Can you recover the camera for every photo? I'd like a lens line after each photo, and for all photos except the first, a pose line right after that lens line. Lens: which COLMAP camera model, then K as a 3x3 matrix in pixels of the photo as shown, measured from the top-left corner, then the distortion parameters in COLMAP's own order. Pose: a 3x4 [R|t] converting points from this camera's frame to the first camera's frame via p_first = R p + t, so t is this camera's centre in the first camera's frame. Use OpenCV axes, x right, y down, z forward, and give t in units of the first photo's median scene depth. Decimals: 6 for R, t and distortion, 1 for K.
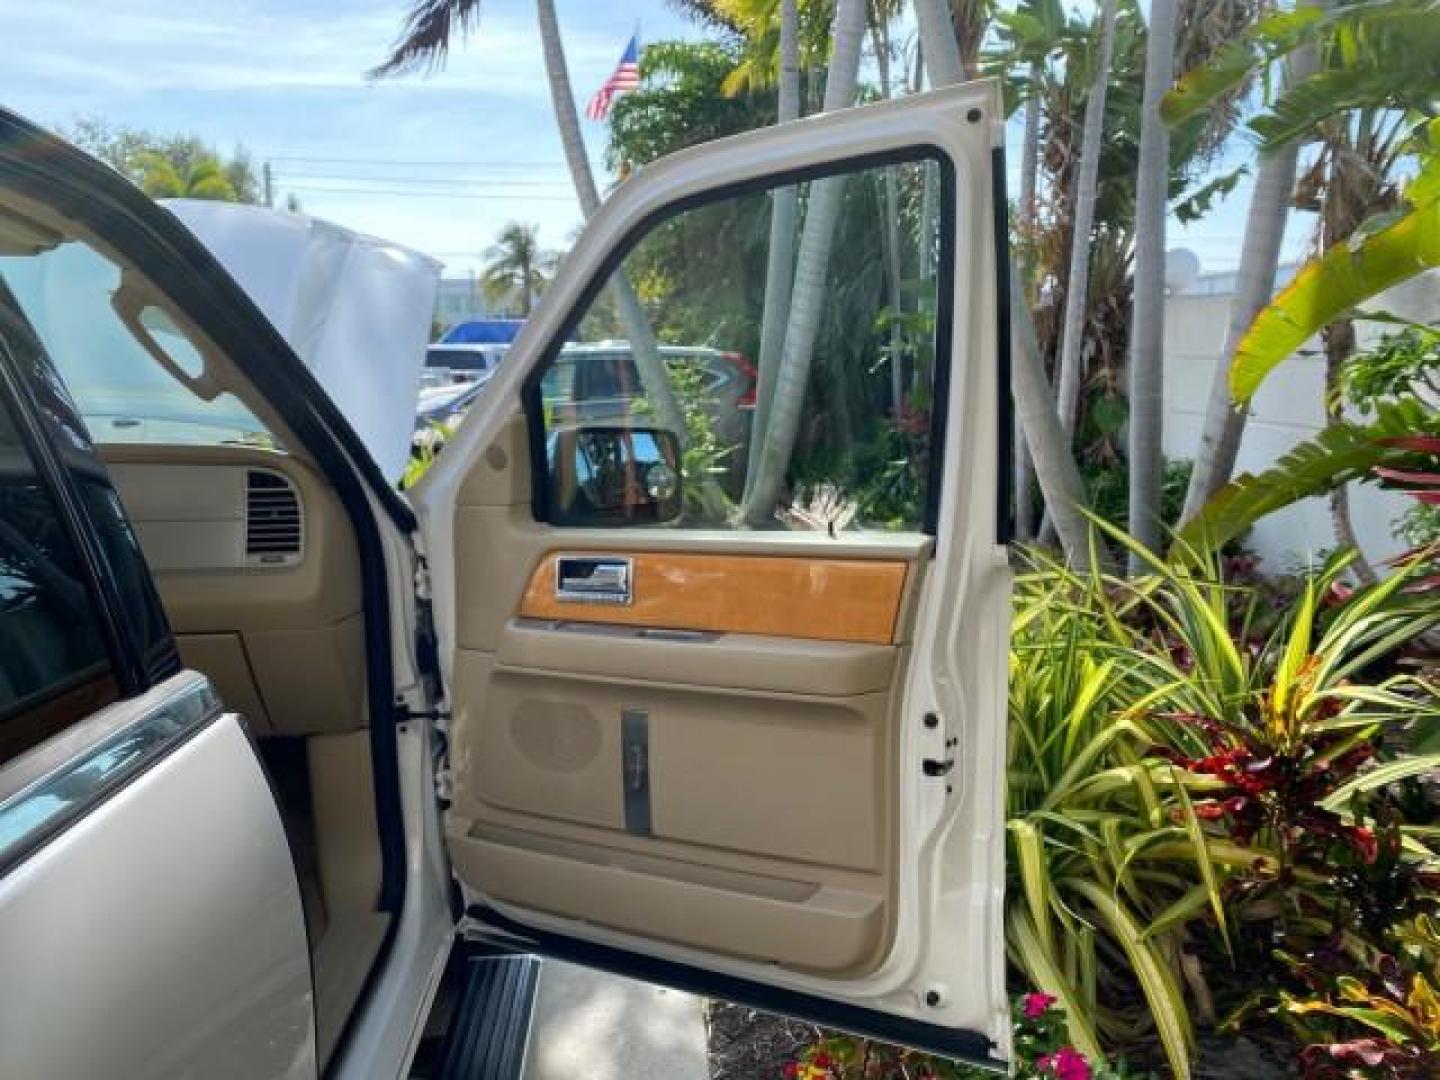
lens RADIAL K [[1118.6, 0, 712.8], [0, 1118.6, 544.3], [0, 0, 1]] dist [0.027735, -0.022819]
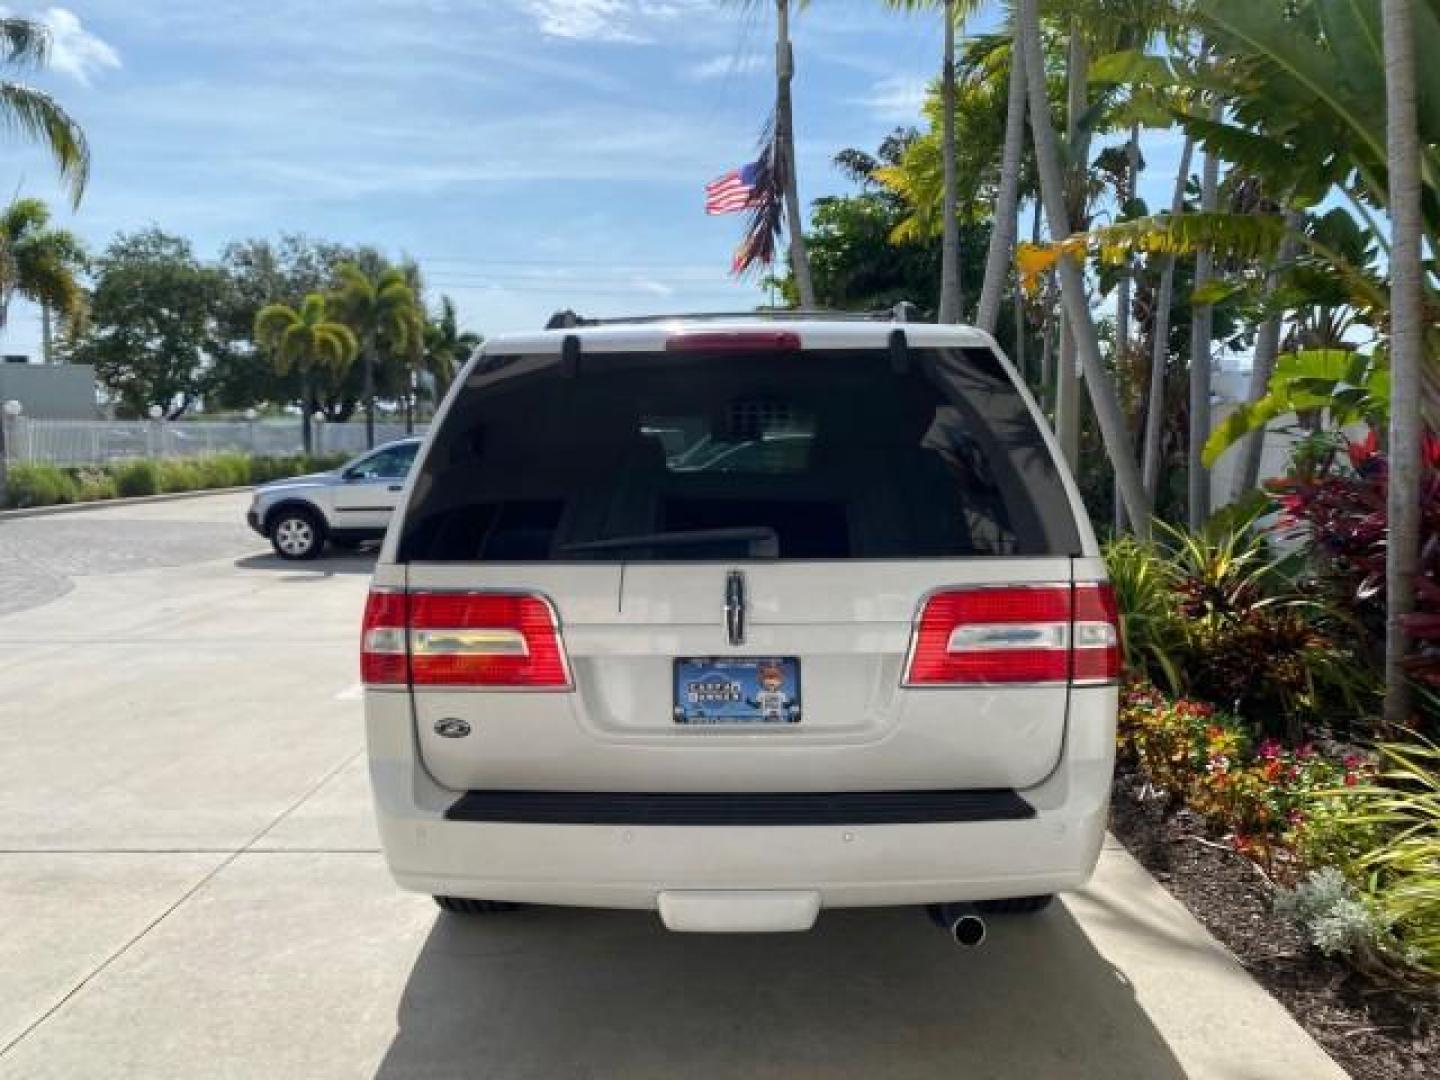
lens RADIAL K [[1118.6, 0, 701.3], [0, 1118.6, 542.3], [0, 0, 1]] dist [0.027735, -0.022819]
pose [[0.995851, 0.014098, -0.089903, -0.125897], [-0.020610, 0.997197, -0.071923, 0.073630], [0.088637, 0.073477, 0.993350, -0.465210]]
